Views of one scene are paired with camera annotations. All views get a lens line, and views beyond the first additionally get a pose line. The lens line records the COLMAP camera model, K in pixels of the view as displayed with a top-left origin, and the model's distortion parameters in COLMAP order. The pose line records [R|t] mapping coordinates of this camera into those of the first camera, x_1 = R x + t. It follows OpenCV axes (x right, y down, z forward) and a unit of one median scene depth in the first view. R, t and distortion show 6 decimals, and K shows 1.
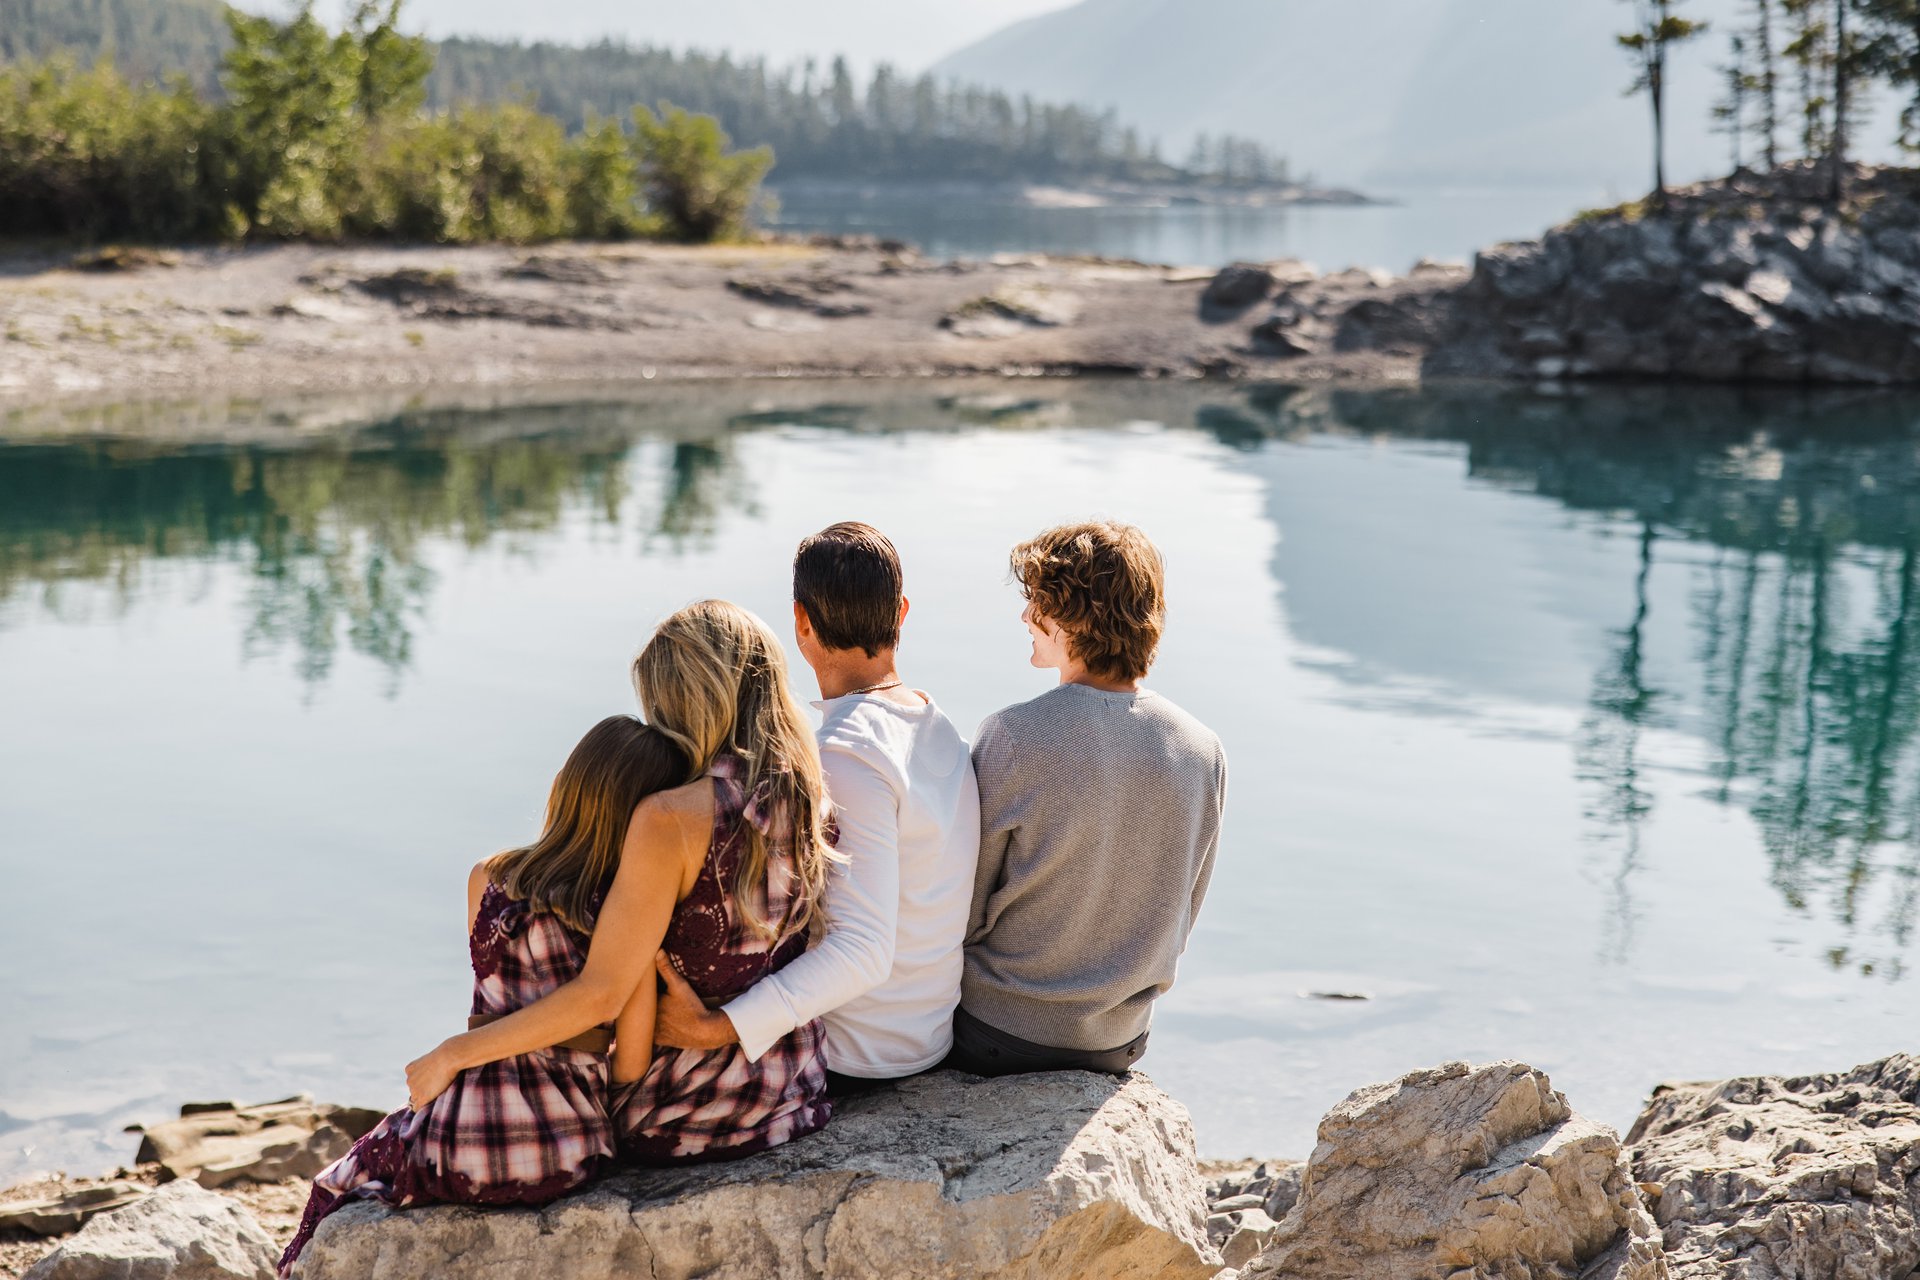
lens RADIAL K [[3109.1, 0, 951.7], [0, 3109.1, 596.5], [0, 0, 1]] dist [0.005382, 0.031540]
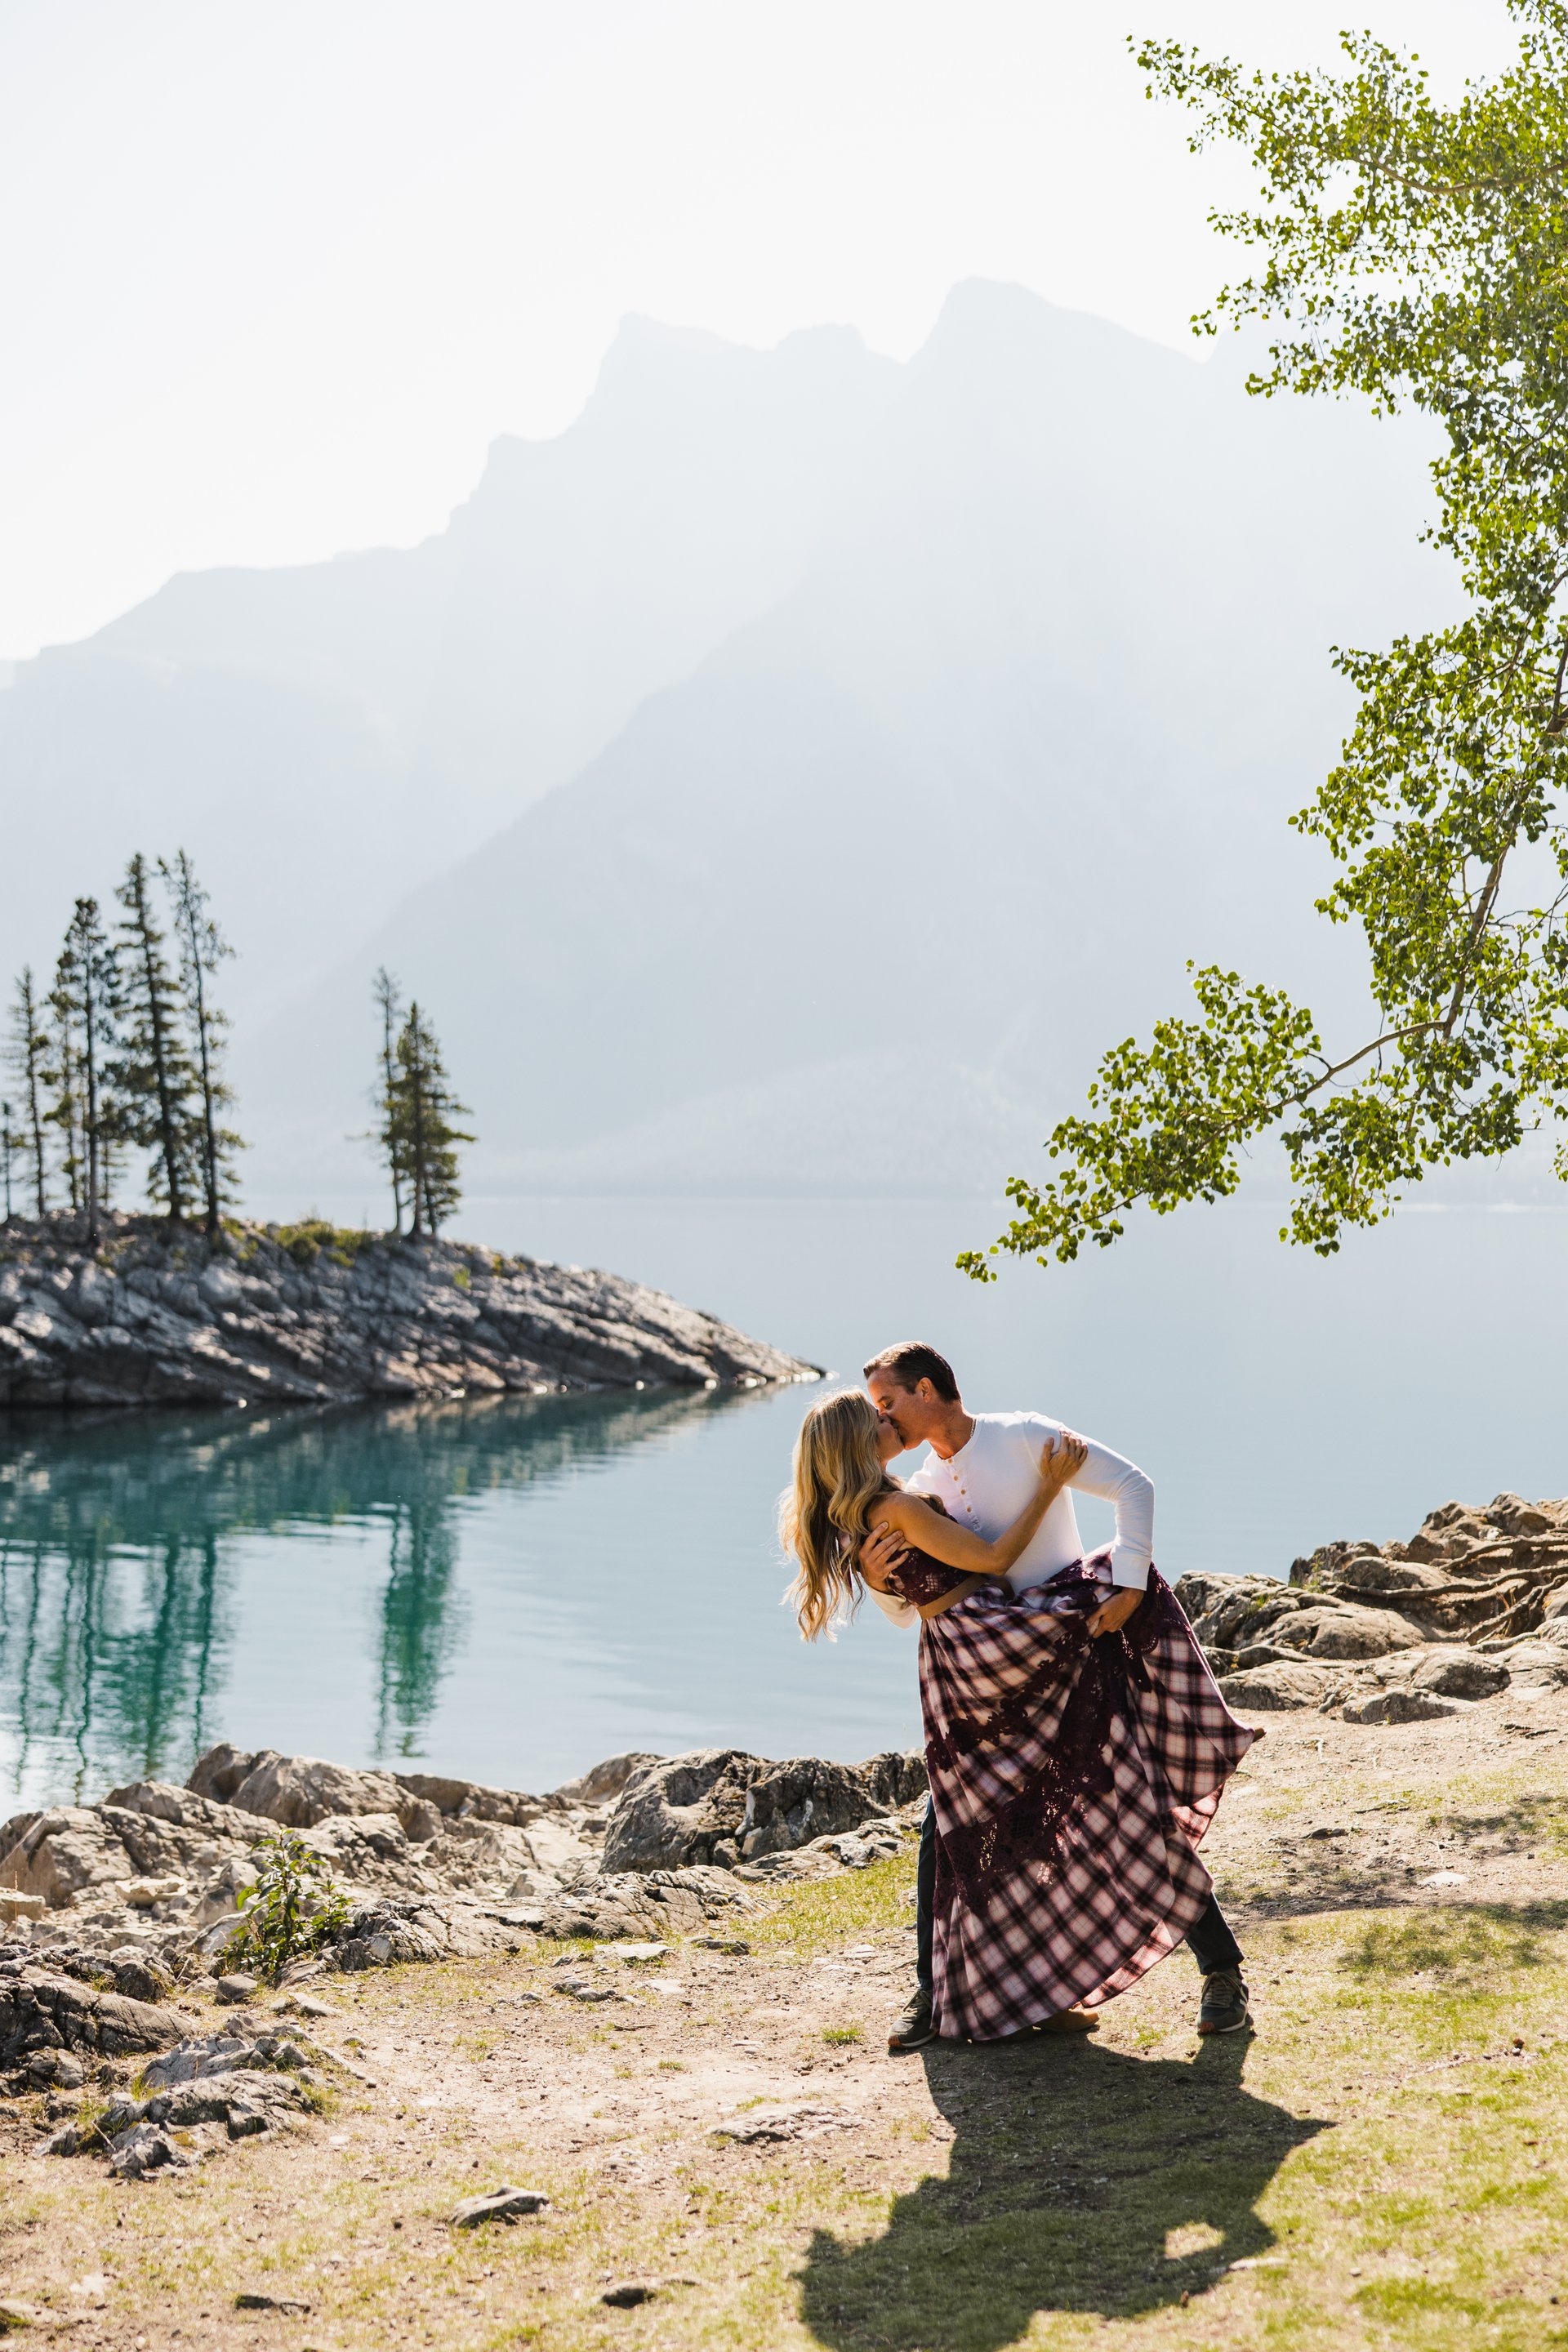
lens RADIAL K [[3110.2, 0, 813.4], [0, 3110.2, 1172.8], [0, 0, 1]] dist [0.007707, 0.036789]
pose [[0.894476, 0.001583, 0.447113, 0.006417], [0.057942, 0.991151, -0.119425, -0.000435], [-0.443346, 0.132729, 0.886469, -0.145255]]
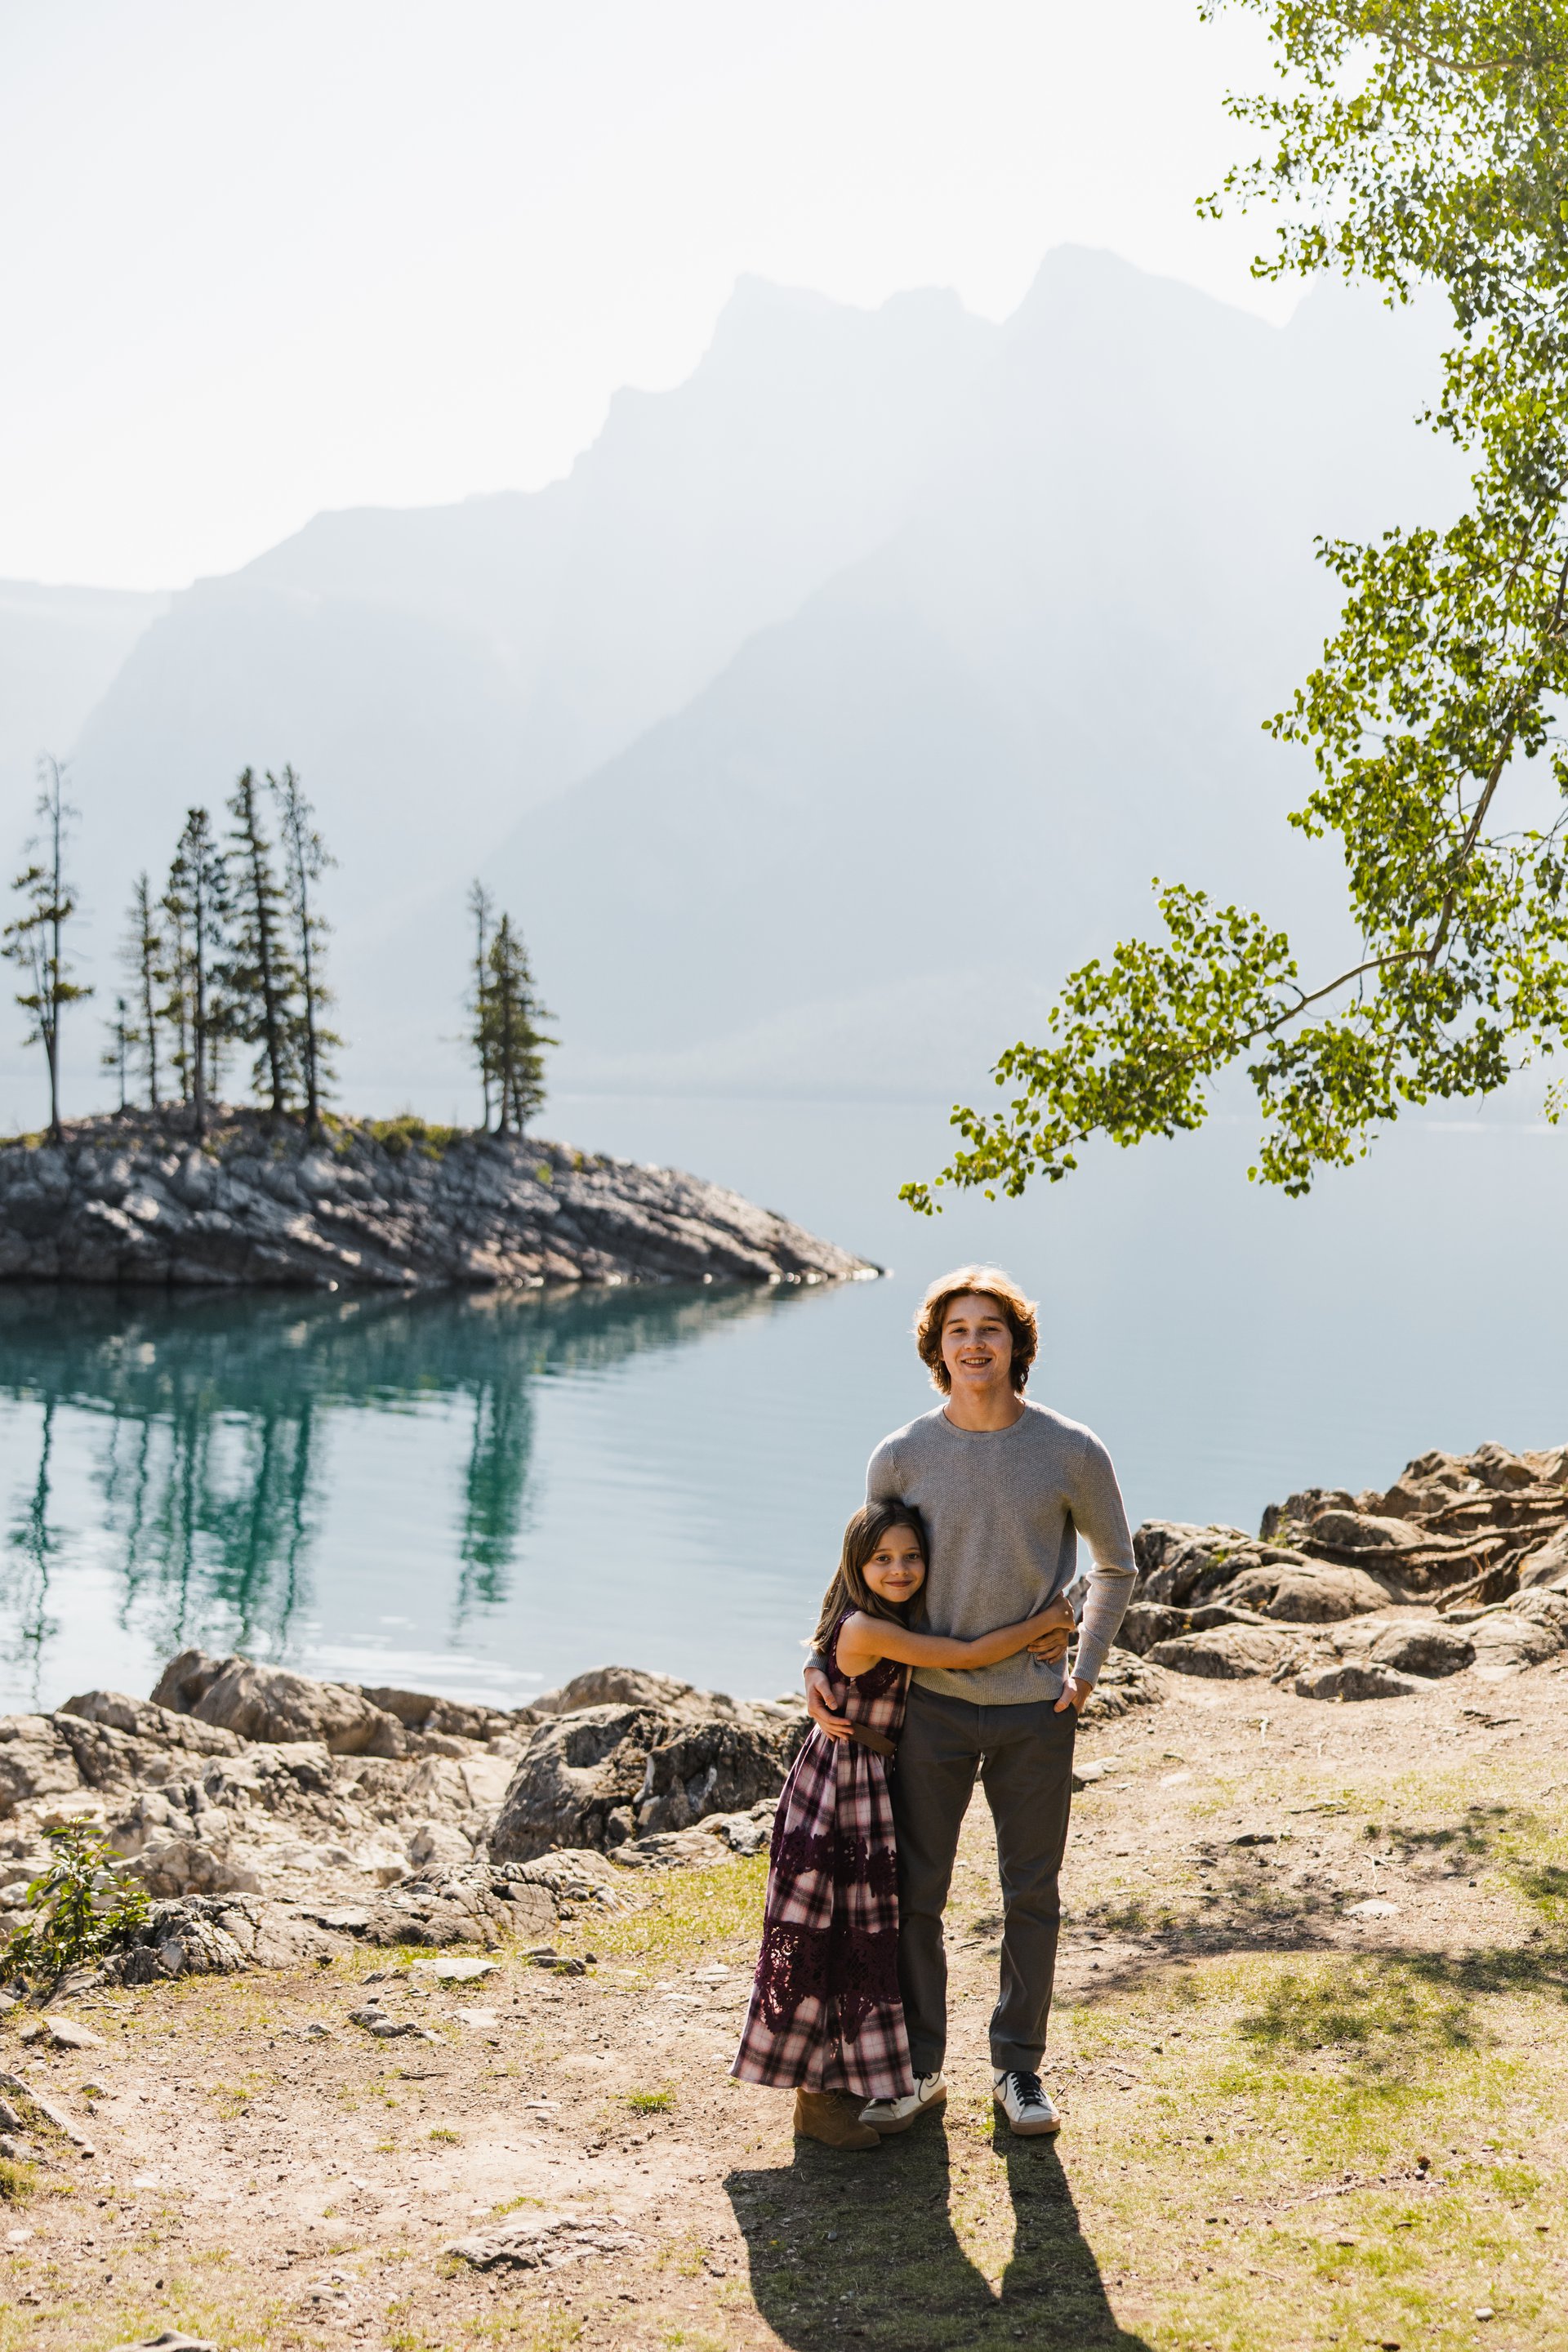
lens RADIAL K [[2862.7, 0, 790.5], [0, 2862.7, 1192.5], [0, 0, 1]] dist [0.005048, 0.029331]
pose [[0.910618, 0.006225, 0.413202, 0.027852], [0.030195, 0.996212, -0.081551, -0.004560], [-0.412145, 0.086738, 0.906980, -0.124397]]
